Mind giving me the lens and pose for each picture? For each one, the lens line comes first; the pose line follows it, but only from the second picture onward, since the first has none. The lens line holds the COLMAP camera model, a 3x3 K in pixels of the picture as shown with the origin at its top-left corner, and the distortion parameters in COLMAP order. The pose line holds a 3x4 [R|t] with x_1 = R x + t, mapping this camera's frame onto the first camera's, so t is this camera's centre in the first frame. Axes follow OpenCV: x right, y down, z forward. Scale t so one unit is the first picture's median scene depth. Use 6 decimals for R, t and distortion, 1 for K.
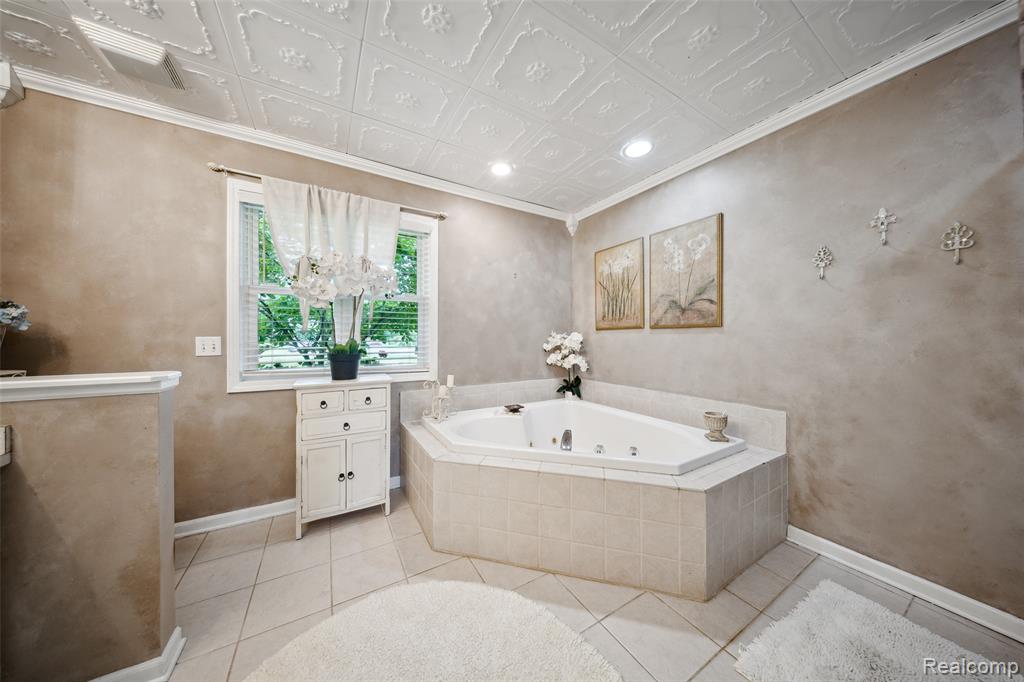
lens RADIAL K [[305.8, 0, 504.8], [0, 305.8, 338.5], [0, 0, 1]] dist [-0.007448, -0.000324]
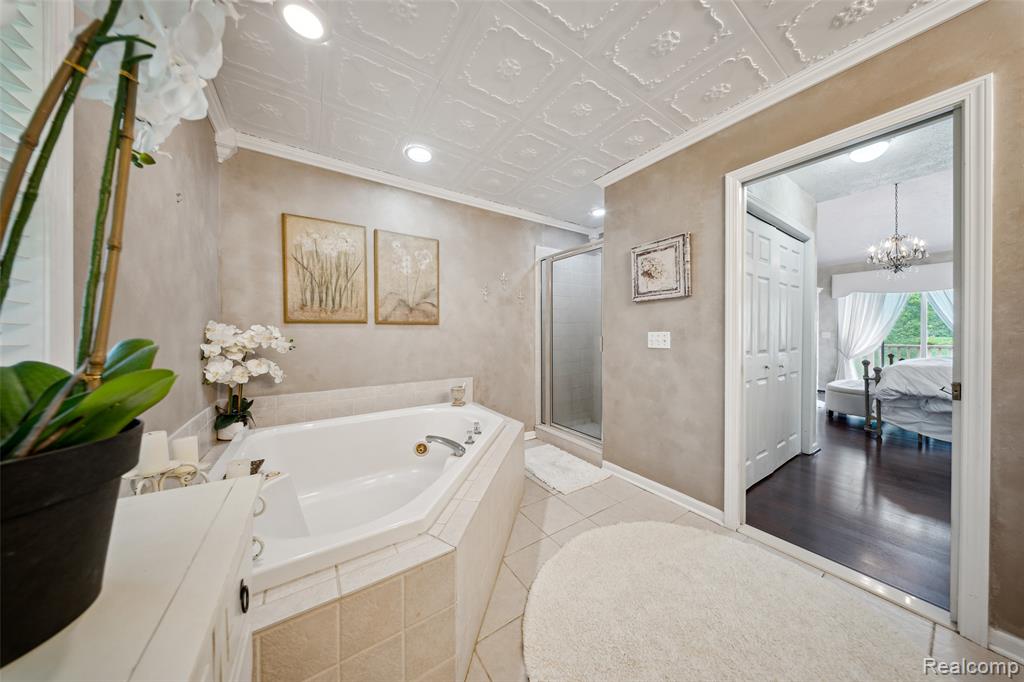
lens RADIAL K [[305.8, 0, 506.3], [0, 305.8, 336.0], [0, 0, 1]] dist [-0.007448, -0.000324]
pose [[-0.057542, -0.009650, 0.998296, -0.551857], [0.003693, 0.999944, 0.009879, -0.001161], [-0.998336, 0.004255, -0.057503, 0.653553]]
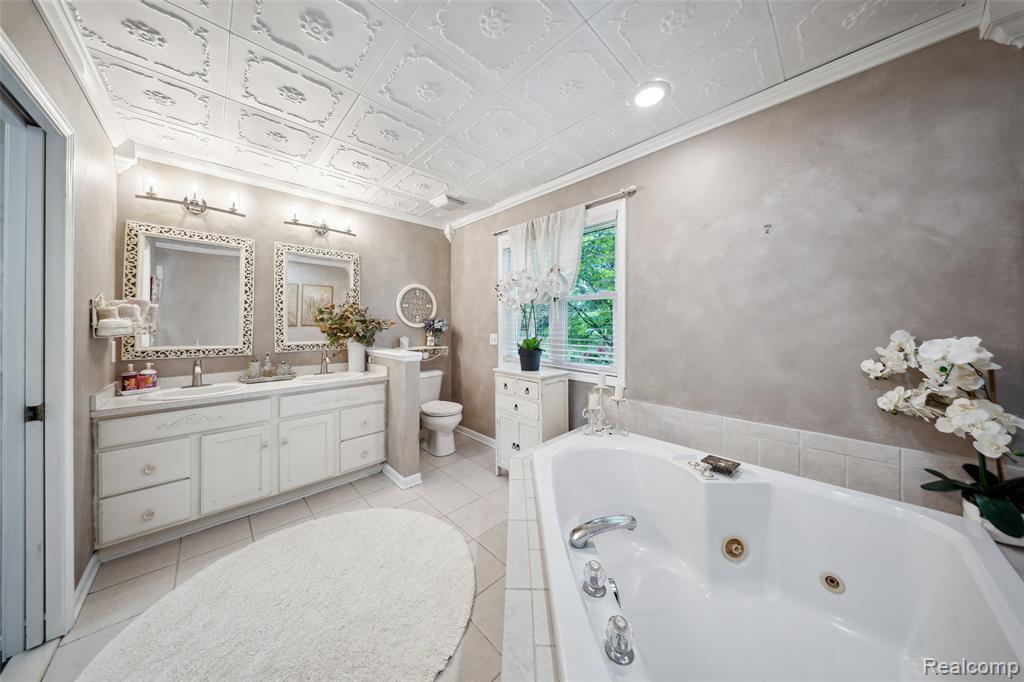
lens RADIAL K [[305.8, 0, 509.3], [0, 305.8, 323.0], [0, 0, 1]] dist [-0.007448, -0.000324]
pose [[0.241825, -0.004498, -0.970310, 0.552079], [-0.000111, 0.999989, -0.004664, -0.044266], [0.970320, 0.001236, 0.241822, 0.516887]]
